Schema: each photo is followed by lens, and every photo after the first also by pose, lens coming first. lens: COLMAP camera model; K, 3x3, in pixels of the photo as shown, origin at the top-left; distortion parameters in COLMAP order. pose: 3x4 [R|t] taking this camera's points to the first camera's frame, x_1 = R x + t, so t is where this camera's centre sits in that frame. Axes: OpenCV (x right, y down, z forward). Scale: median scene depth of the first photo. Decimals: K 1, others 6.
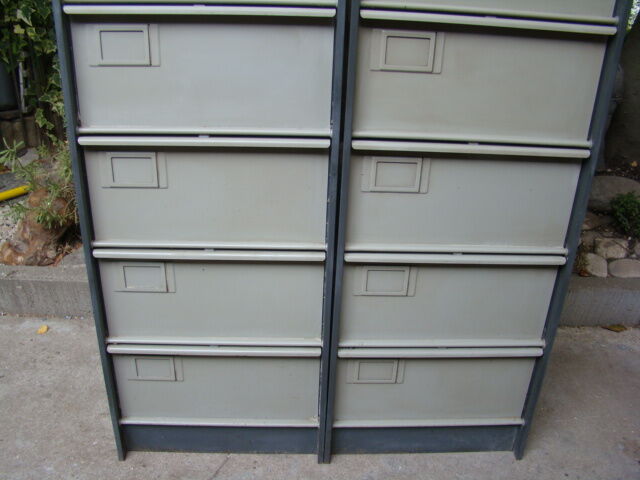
lens RADIAL K [[583.6, 0, 320.0], [0, 583.6, 240.0], [0, 0, 1]] dist [-0.200959, 0.175379]
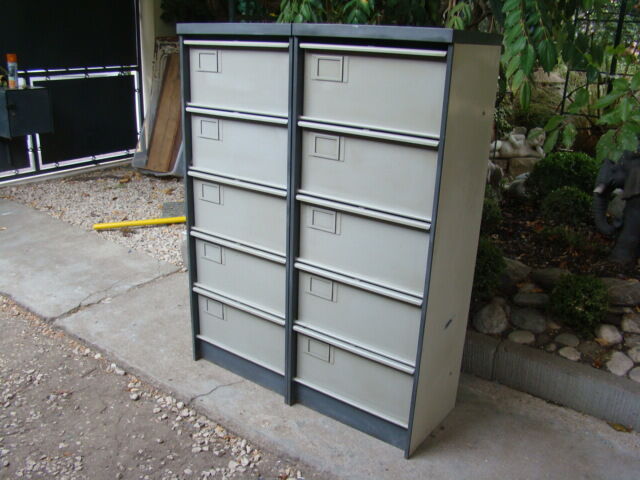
lens RADIAL K [[582.9, 0, 319.4], [0, 582.9, 246.9], [0, 0, 1]] dist [-0.196955, 0.156488]
pose [[0.793732, 0.202414, -0.573601, 0.611731], [-0.256427, 0.966465, -0.013786, -0.008033], [0.551575, 0.158029, 0.819018, -0.190440]]
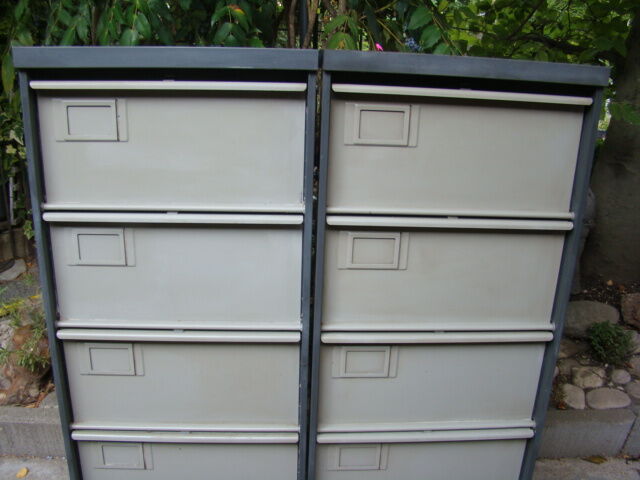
lens RADIAL K [[582.9, 0, 319.4], [0, 582.9, 246.9], [0, 0, 1]] dist [-0.196955, 0.156488]
pose [[0.999823, -0.008980, 0.016533, 0.019525], [0.010872, 0.992931, -0.118193, -0.111430], [-0.015355, 0.118352, 0.992853, -0.025279]]
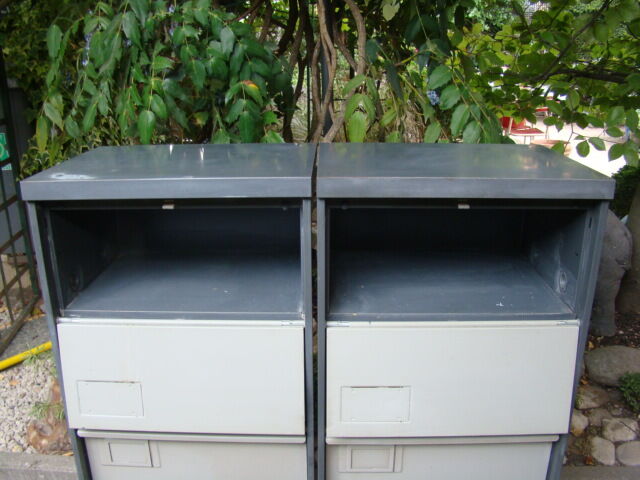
lens RADIAL K [[582.9, 0, 319.4], [0, 582.9, 246.9], [0, 0, 1]] dist [-0.196955, 0.156488]
pose [[0.997315, -0.020445, -0.070317, 0.067872], [0.012914, 0.994289, -0.105933, -0.222114], [0.072081, 0.104741, 0.991884, -0.045731]]
